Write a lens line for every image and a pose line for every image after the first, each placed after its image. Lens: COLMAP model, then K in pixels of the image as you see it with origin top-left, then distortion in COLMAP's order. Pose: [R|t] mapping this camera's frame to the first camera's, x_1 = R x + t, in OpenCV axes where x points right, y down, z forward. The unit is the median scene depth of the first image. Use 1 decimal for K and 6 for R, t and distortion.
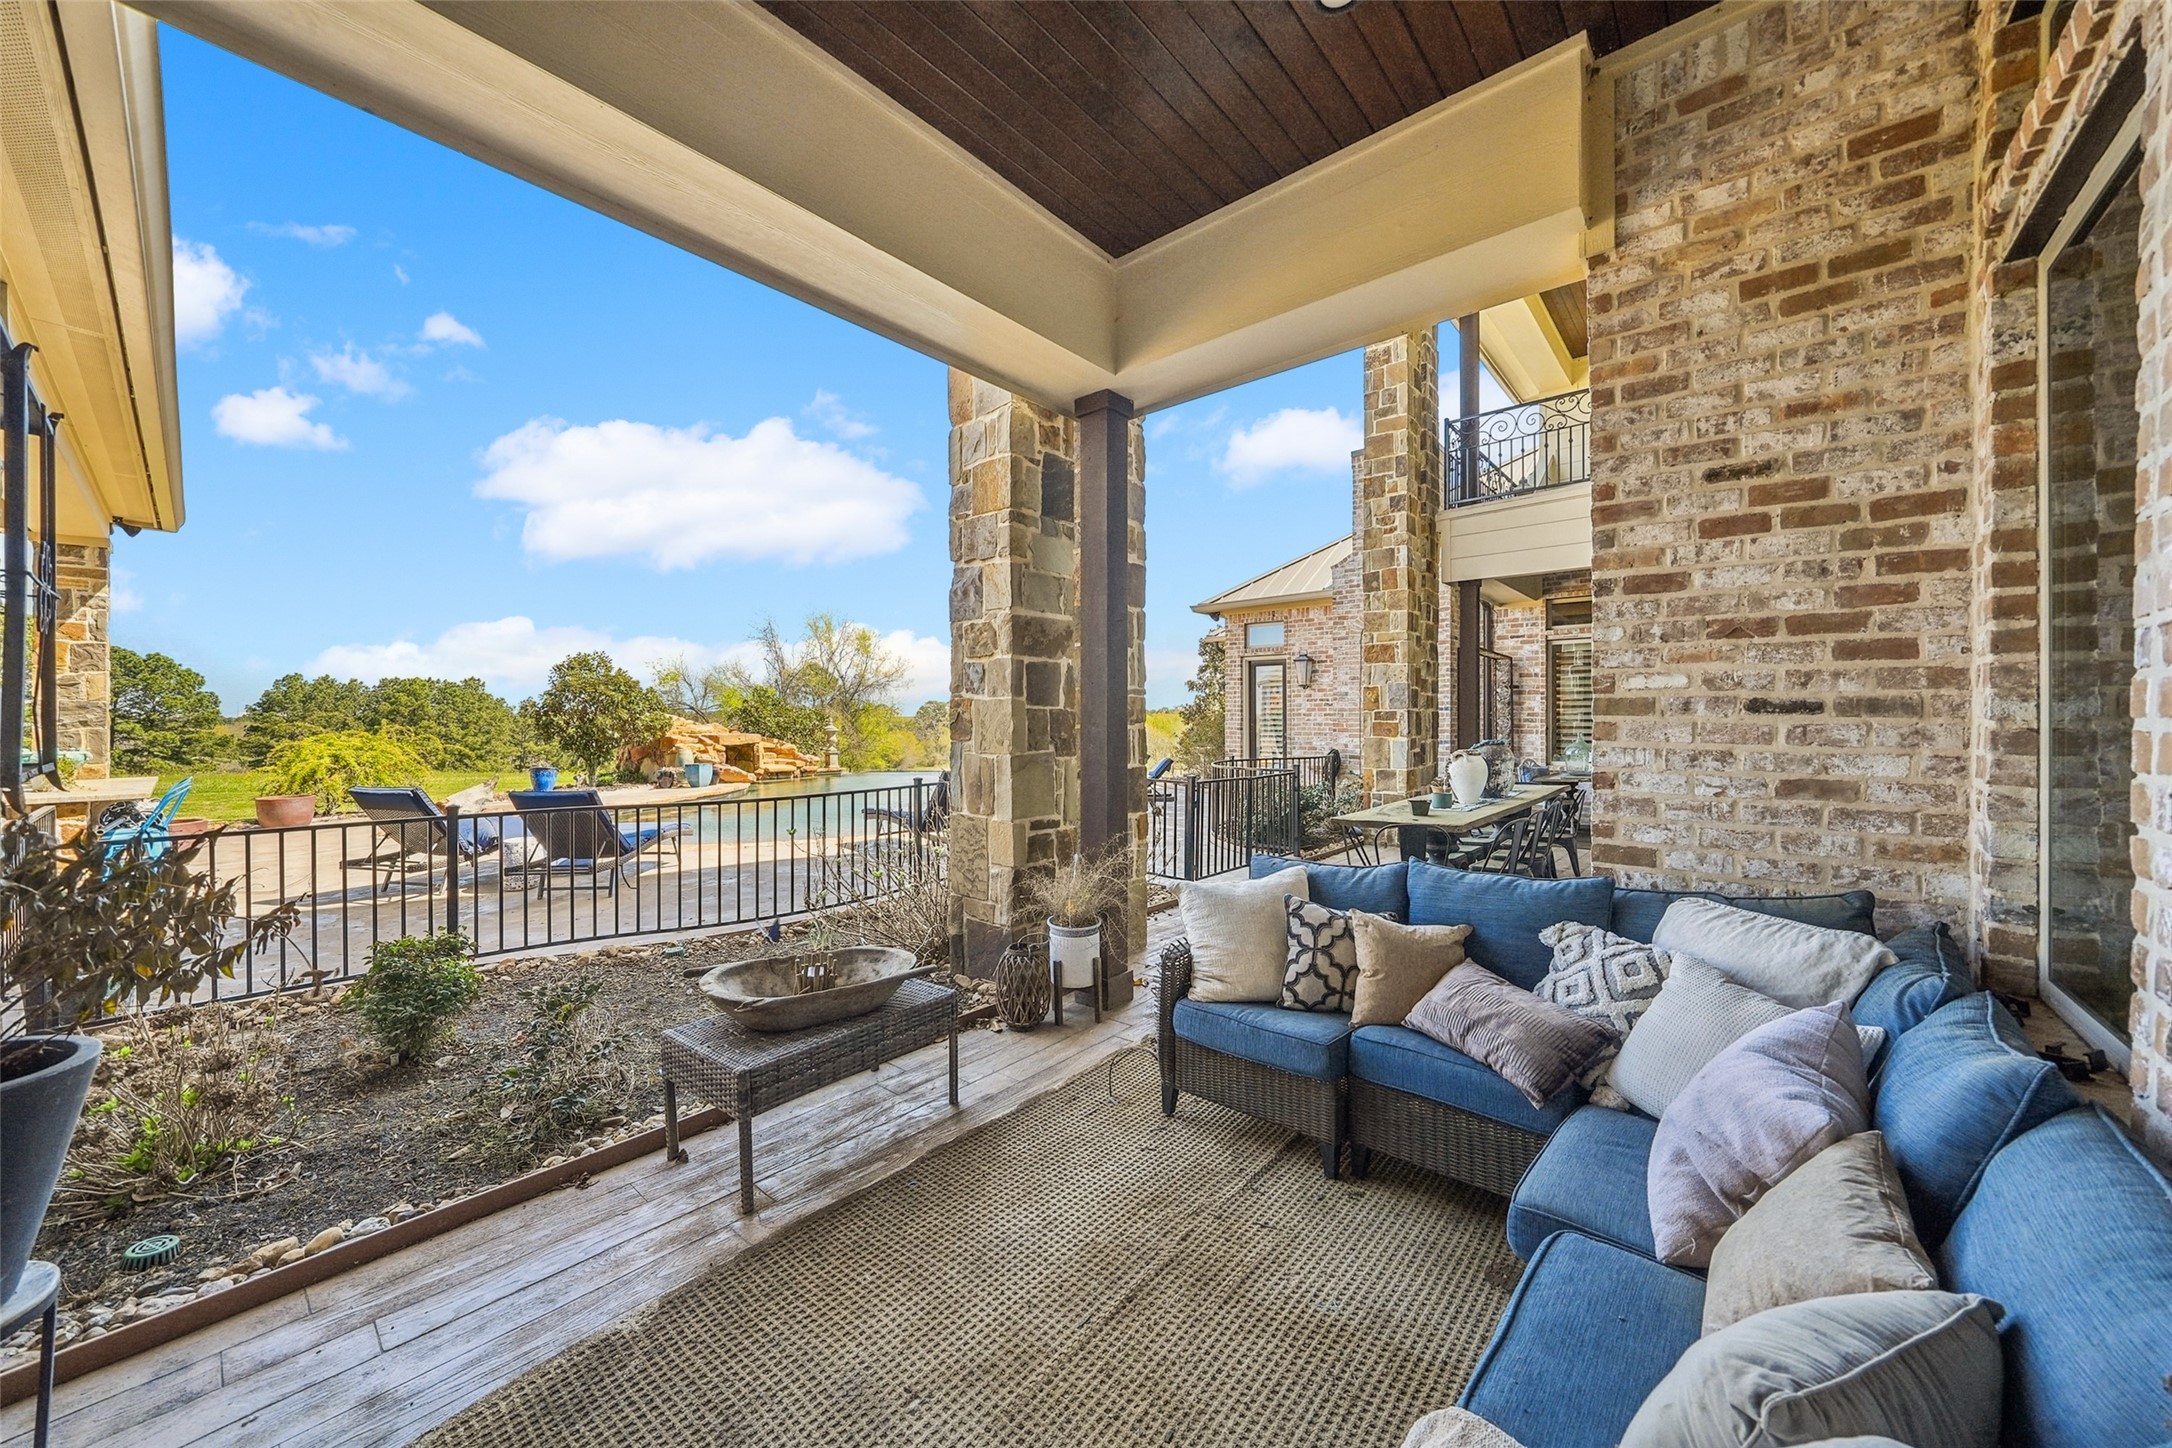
lens RADIAL K [[767.8, 0, 1081.8], [0, 767.8, 721.1], [0, 0, 1]] dist [-0.001086, -0.000047]
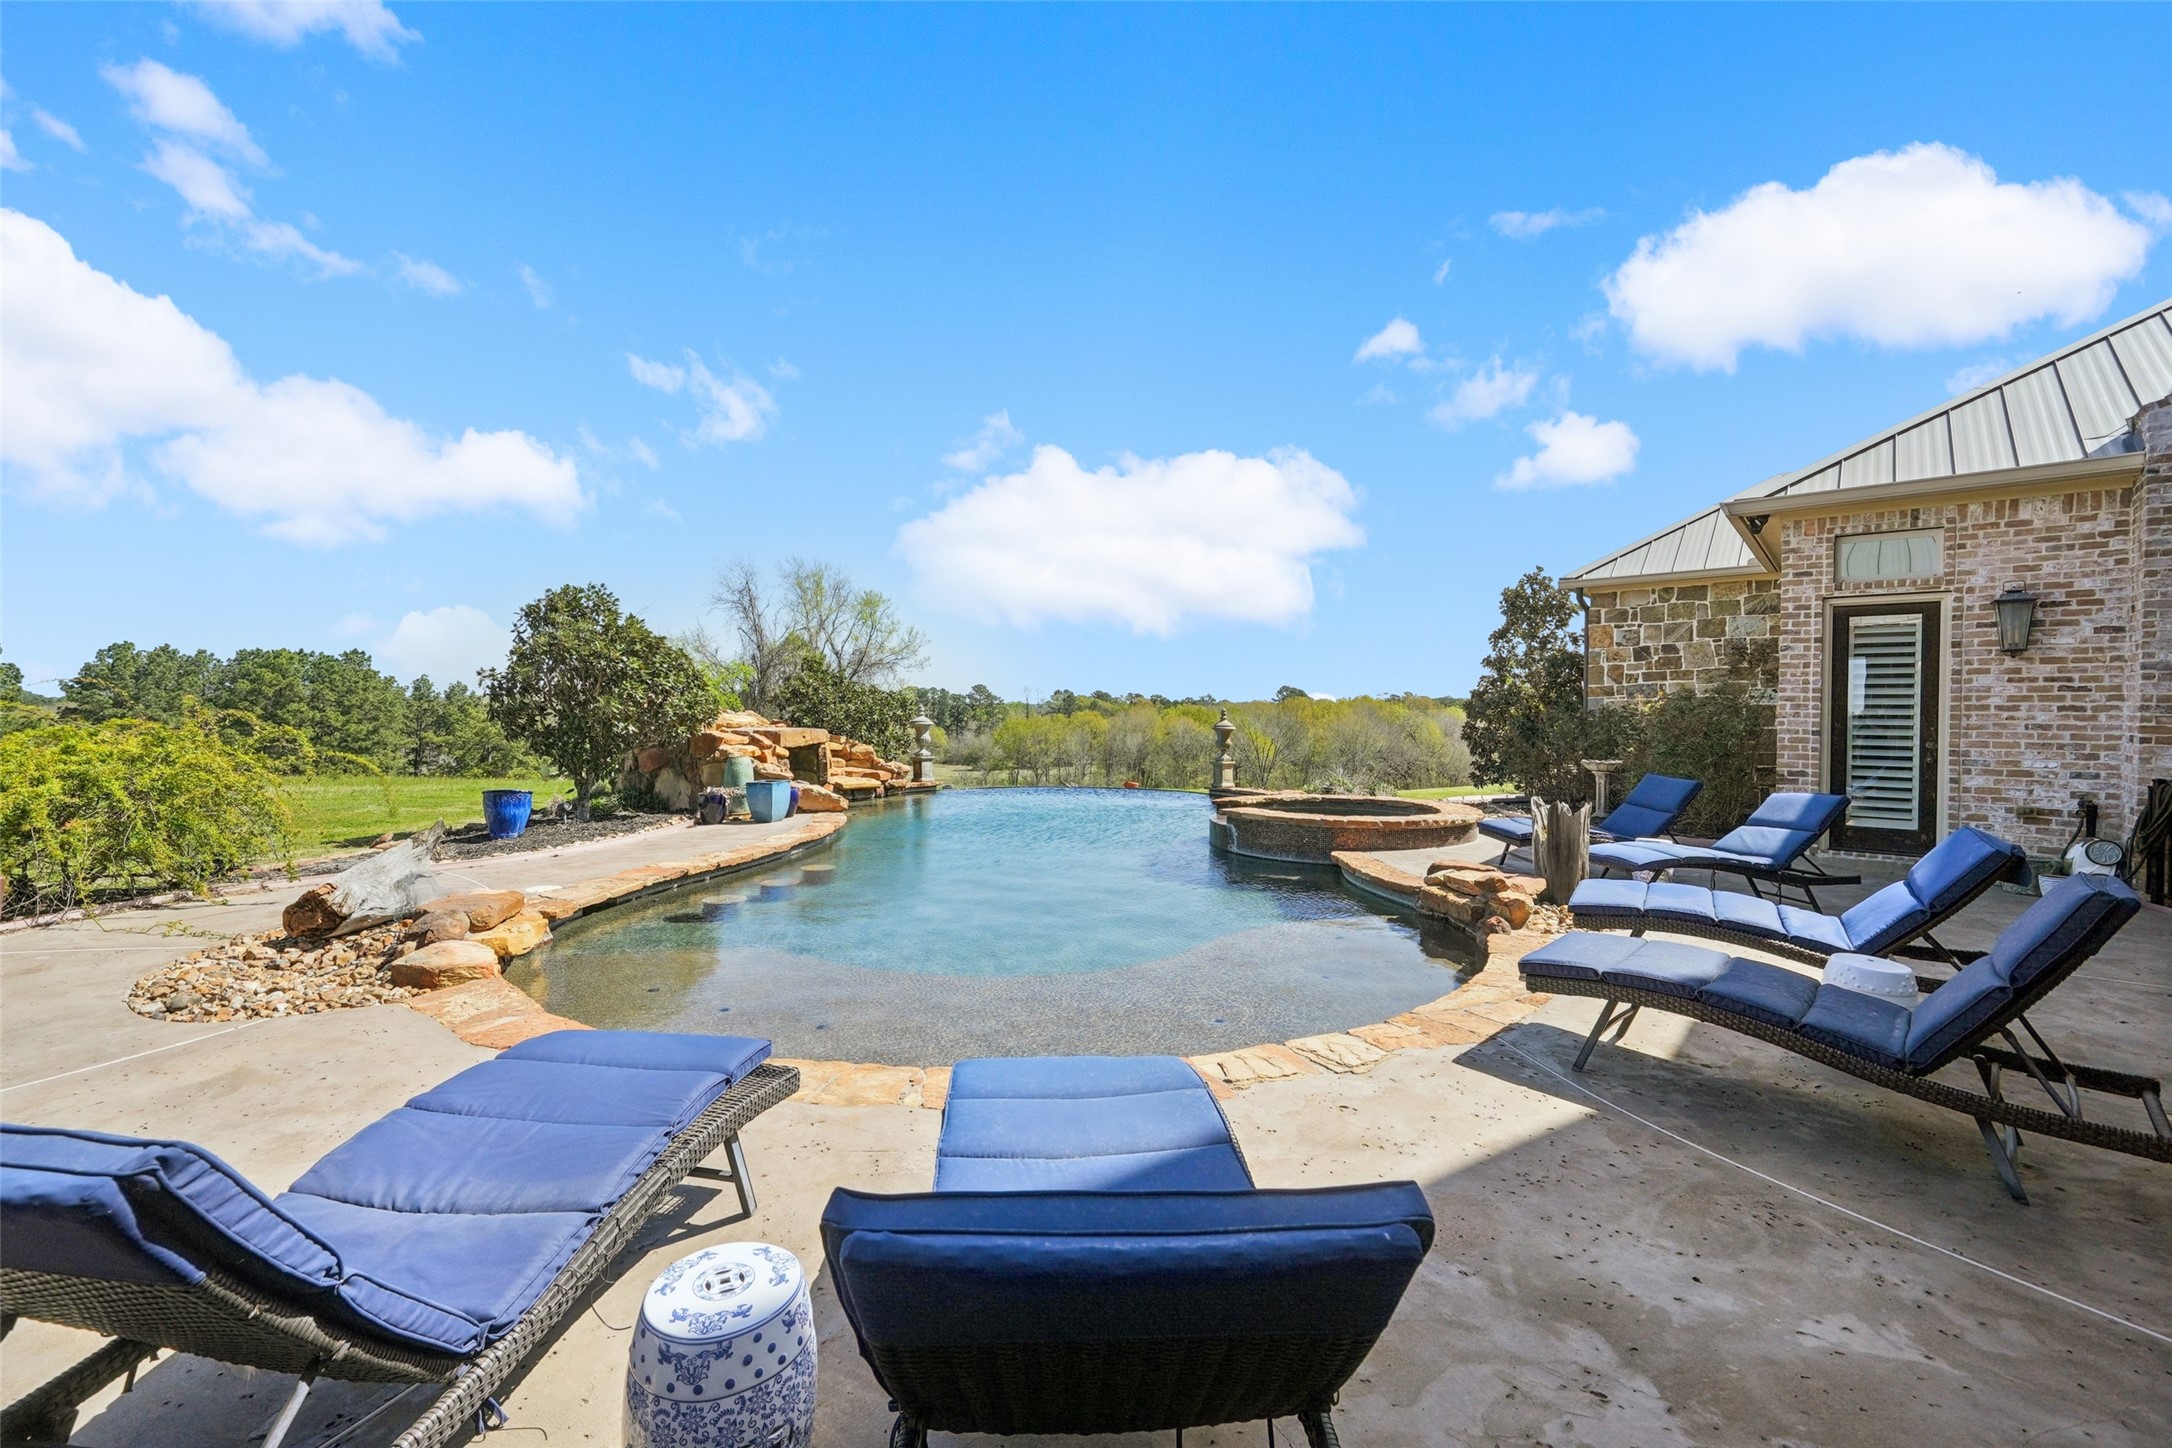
lens RADIAL K [[907.1, 0, 1090.5], [0, 907.1, 721.9], [0, 0, 1]] dist [0.009315, 0.000079]
pose [[0.999912, 0.010319, 0.008346, -0.205895], [-0.010404, 0.999893, 0.010276, 0.000822], [-0.008239, -0.010362, 0.999912, 0.245426]]
